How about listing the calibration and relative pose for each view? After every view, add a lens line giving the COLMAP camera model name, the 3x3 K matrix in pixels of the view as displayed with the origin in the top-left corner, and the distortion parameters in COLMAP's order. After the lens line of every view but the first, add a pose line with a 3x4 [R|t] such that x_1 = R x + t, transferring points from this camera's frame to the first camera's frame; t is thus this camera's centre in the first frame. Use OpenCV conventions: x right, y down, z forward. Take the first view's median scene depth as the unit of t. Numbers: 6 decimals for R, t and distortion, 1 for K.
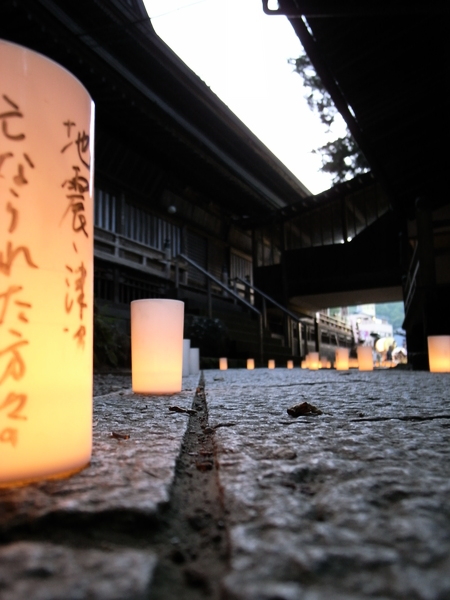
lens RADIAL K [[486.9, 0, 225.0], [0, 486.9, 300.0], [0, 0, 1]] dist [-0.056491, 0.046050]
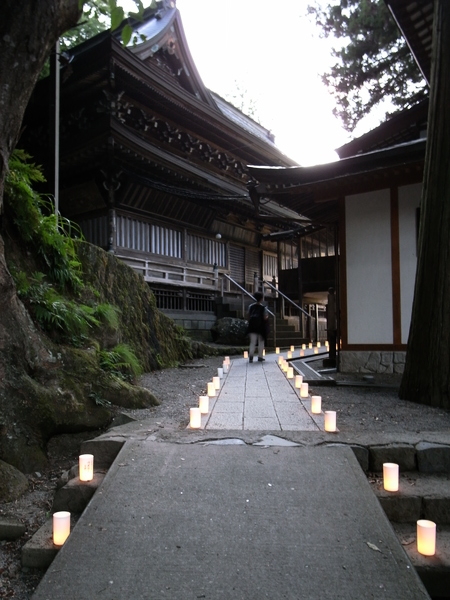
lens RADIAL K [[486.9, 0, 225.0], [0, 486.9, 300.0], [0, 0, 1]] dist [-0.056491, 0.046050]
pose [[0.994783, -0.004424, -0.101920, 0.057175], [0.013639, 0.995858, 0.089897, -0.129288], [0.101100, -0.090818, 0.990722, -0.452854]]
